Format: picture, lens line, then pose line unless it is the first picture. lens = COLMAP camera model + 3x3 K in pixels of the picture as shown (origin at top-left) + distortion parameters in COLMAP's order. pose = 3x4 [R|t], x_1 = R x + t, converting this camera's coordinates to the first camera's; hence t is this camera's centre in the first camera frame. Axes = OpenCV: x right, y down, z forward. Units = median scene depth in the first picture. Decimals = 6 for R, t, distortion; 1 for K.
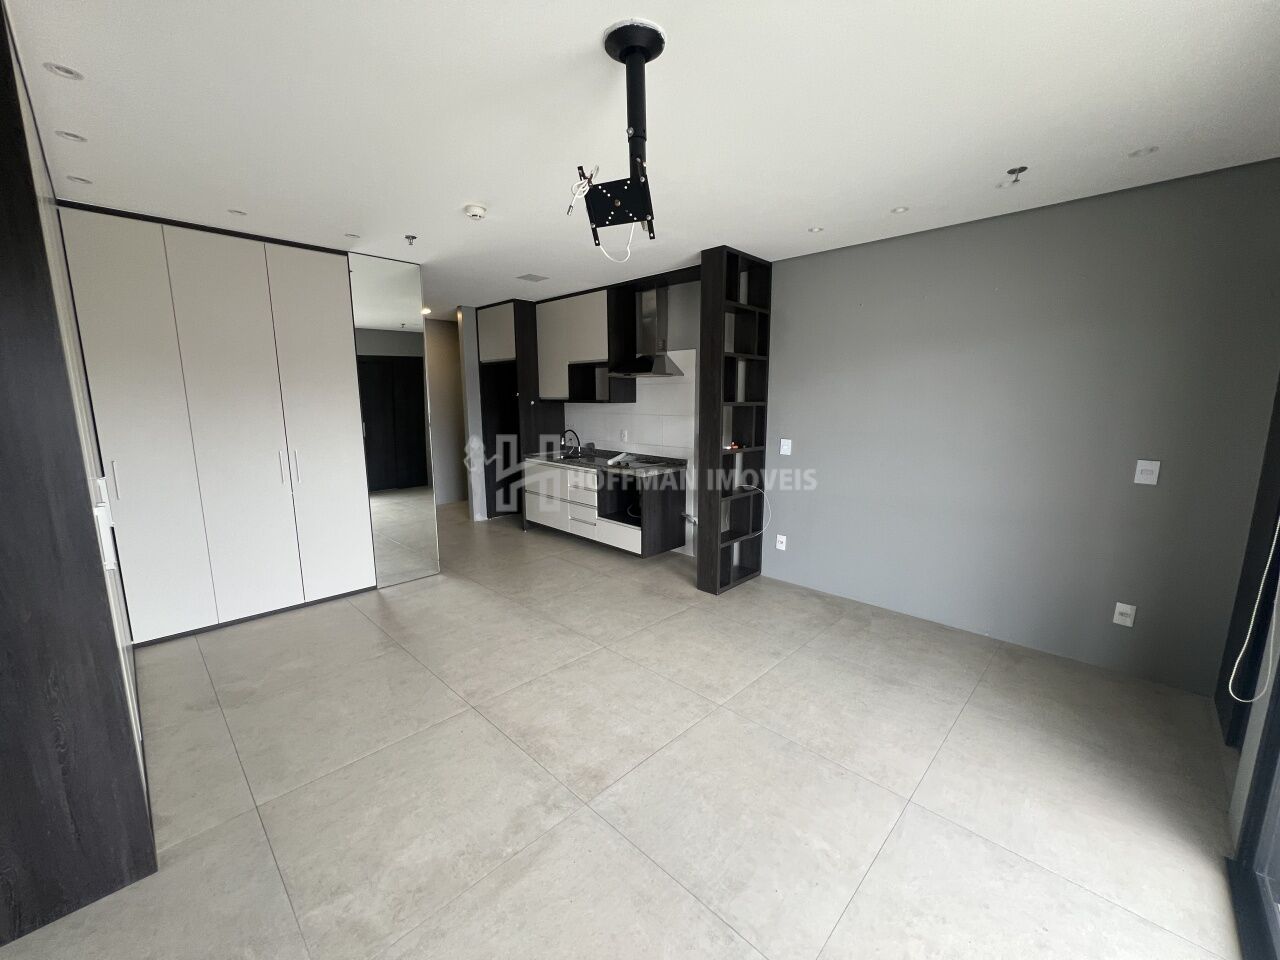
lens RADIAL K [[510.5, 0, 640.5], [0, 510.5, 482.1], [0, 0, 1]] dist [-0.000818, 0.000062]
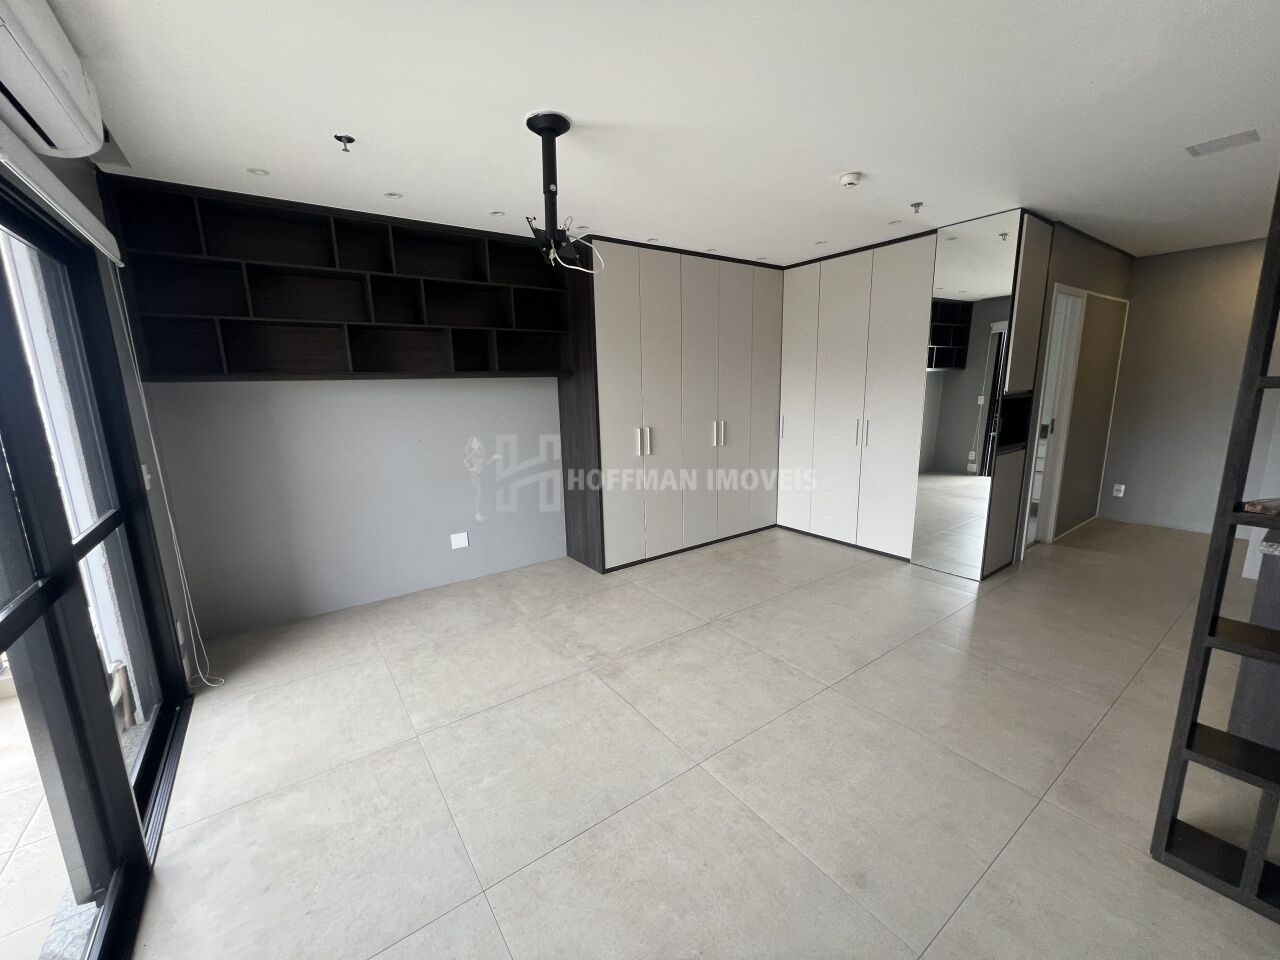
lens RADIAL K [[510.5, 0, 640.5], [0, 510.5, 482.1], [0, 0, 1]] dist [-0.000818, 0.000062]
pose [[-0.177612, 0.191238, -0.965340, 0.642901], [-0.135963, 0.966761, 0.216535, -0.113695], [0.974663, 0.169710, -0.145707, 0.709144]]
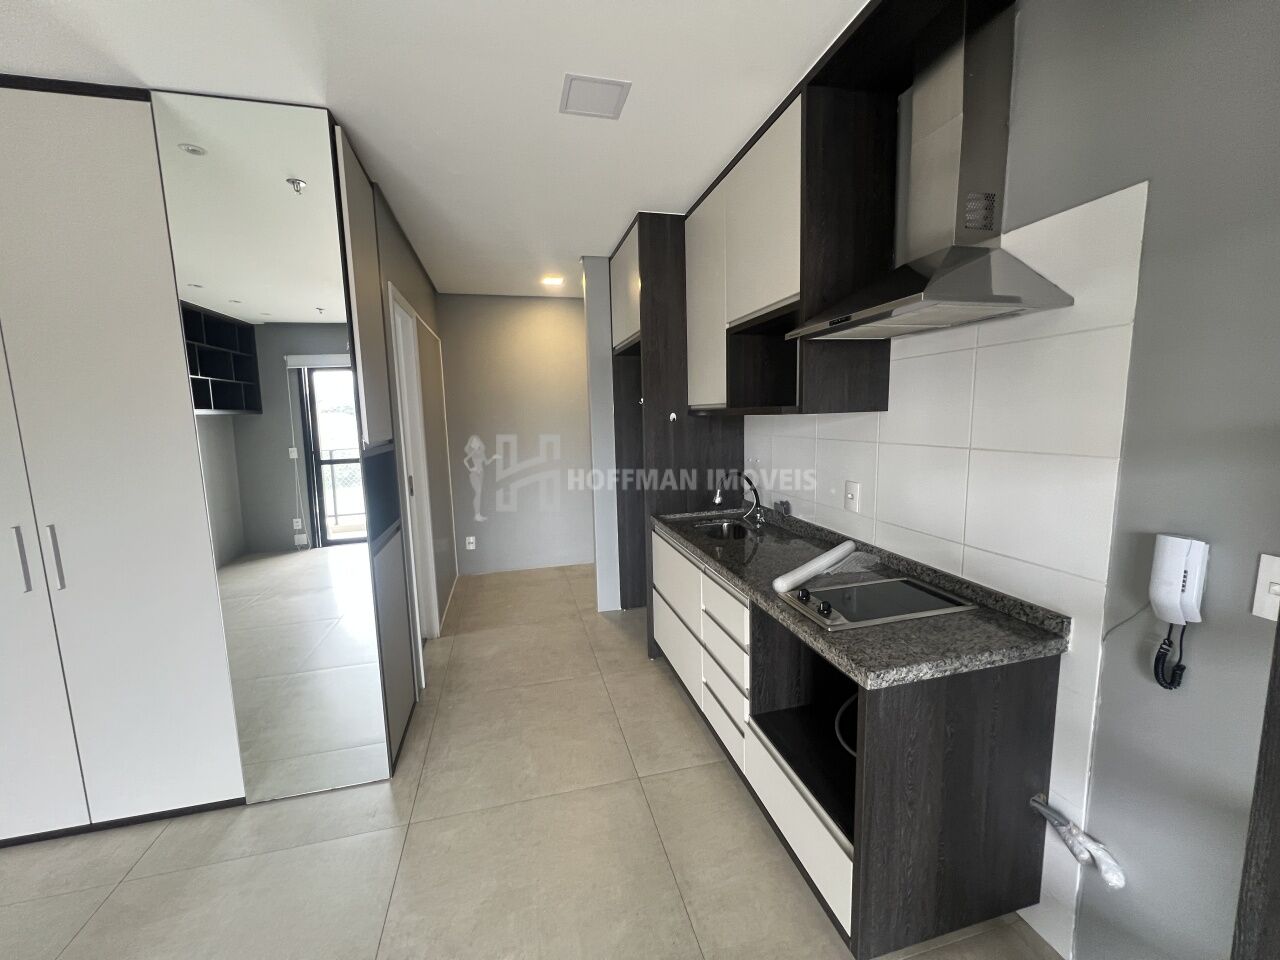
lens RADIAL K [[510.5, 0, 640.5], [0, 510.5, 482.1], [0, 0, 1]] dist [-0.000818, 0.000062]
pose [[0.853630, 0.049155, -0.518555, 0.048482], [-0.062980, 0.997974, -0.009076, -0.138649], [0.517059, 0.040406, 0.854996, 0.915300]]
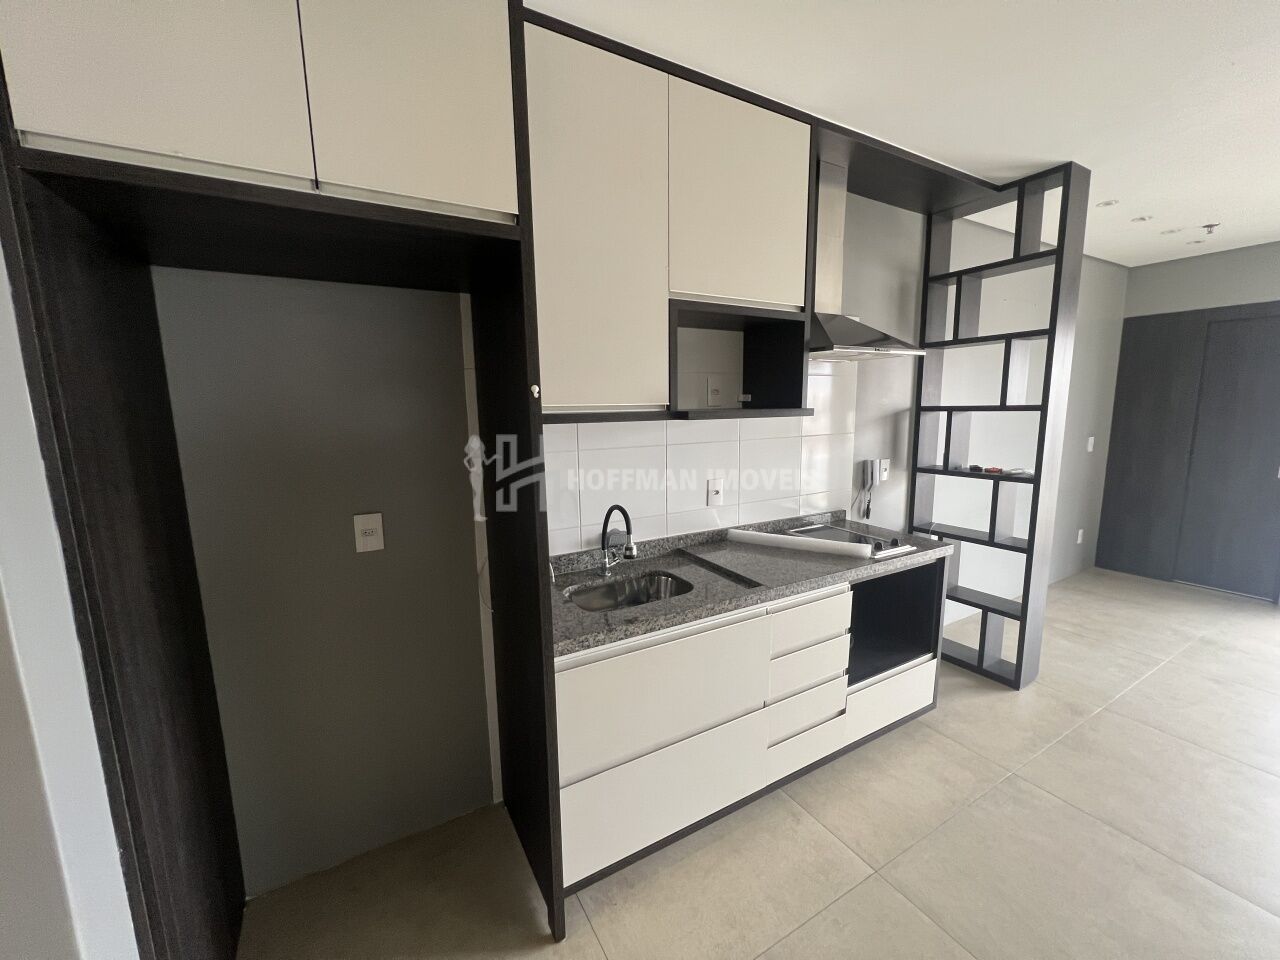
lens RADIAL K [[510.5, 0, 640.5], [0, 510.5, 482.1], [0, 0, 1]] dist [-0.000818, 0.000062]
pose [[0.278427, -0.146239, 0.949259, -0.722462], [0.175794, 0.979404, 0.099321, -0.240827], [-0.944233, 0.139220, 0.298400, 1.466423]]
